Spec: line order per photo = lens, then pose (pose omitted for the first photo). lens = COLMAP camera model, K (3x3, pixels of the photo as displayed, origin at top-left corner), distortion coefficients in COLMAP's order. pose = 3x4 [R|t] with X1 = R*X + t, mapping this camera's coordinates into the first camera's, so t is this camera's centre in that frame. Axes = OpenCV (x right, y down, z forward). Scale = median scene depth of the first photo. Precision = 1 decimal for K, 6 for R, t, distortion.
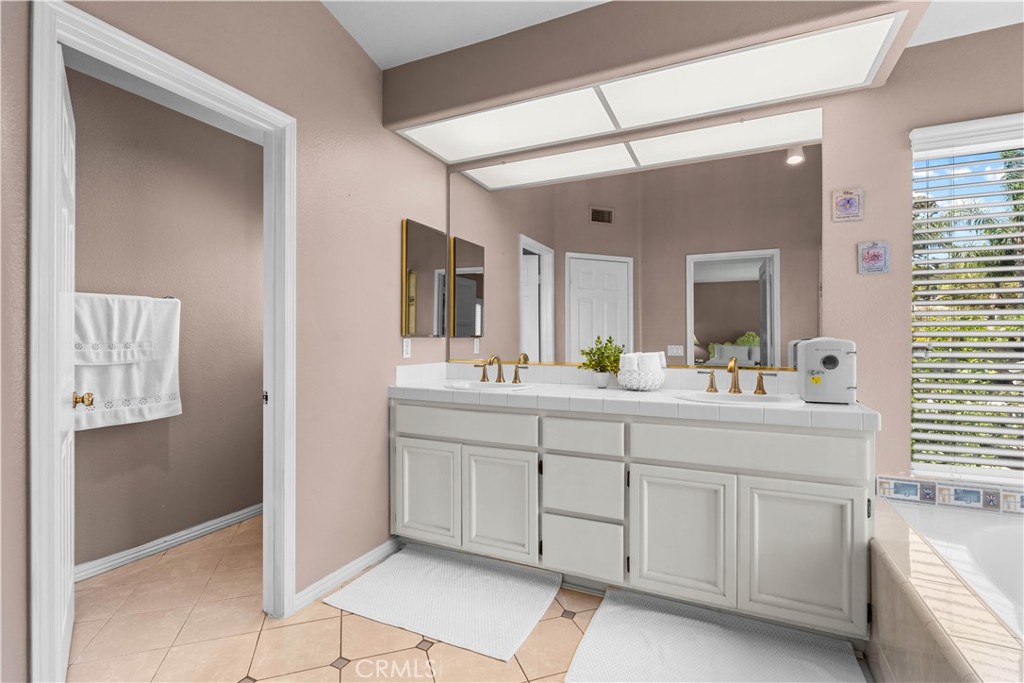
lens RADIAL K [[472.3, 0, 512.0], [0, 472.3, 341.5], [0, 0, 1]] dist [-0.000467, -0.000203]
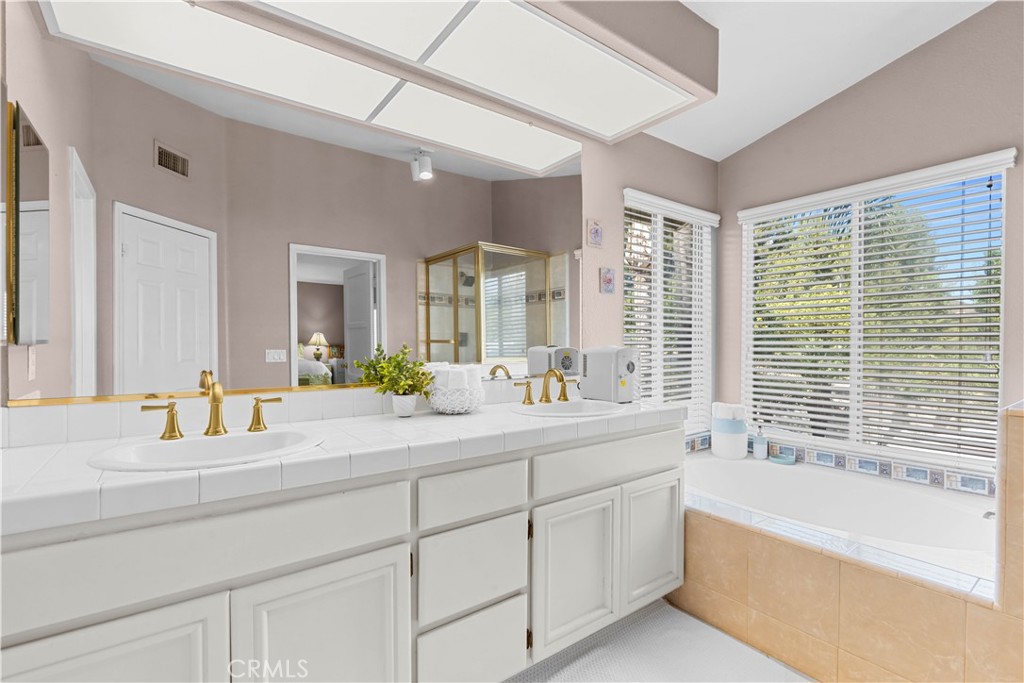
lens RADIAL K [[455.6, 0, 512.0], [0, 455.6, 341.5], [0, 0, 1]] dist [-0.002135, -0.000086]
pose [[0.463978, -0.002787, 0.885842, -0.396781], [0.001145, 0.999996, 0.002547, -0.018915], [-0.885846, -0.000168, 0.463979, 0.627062]]
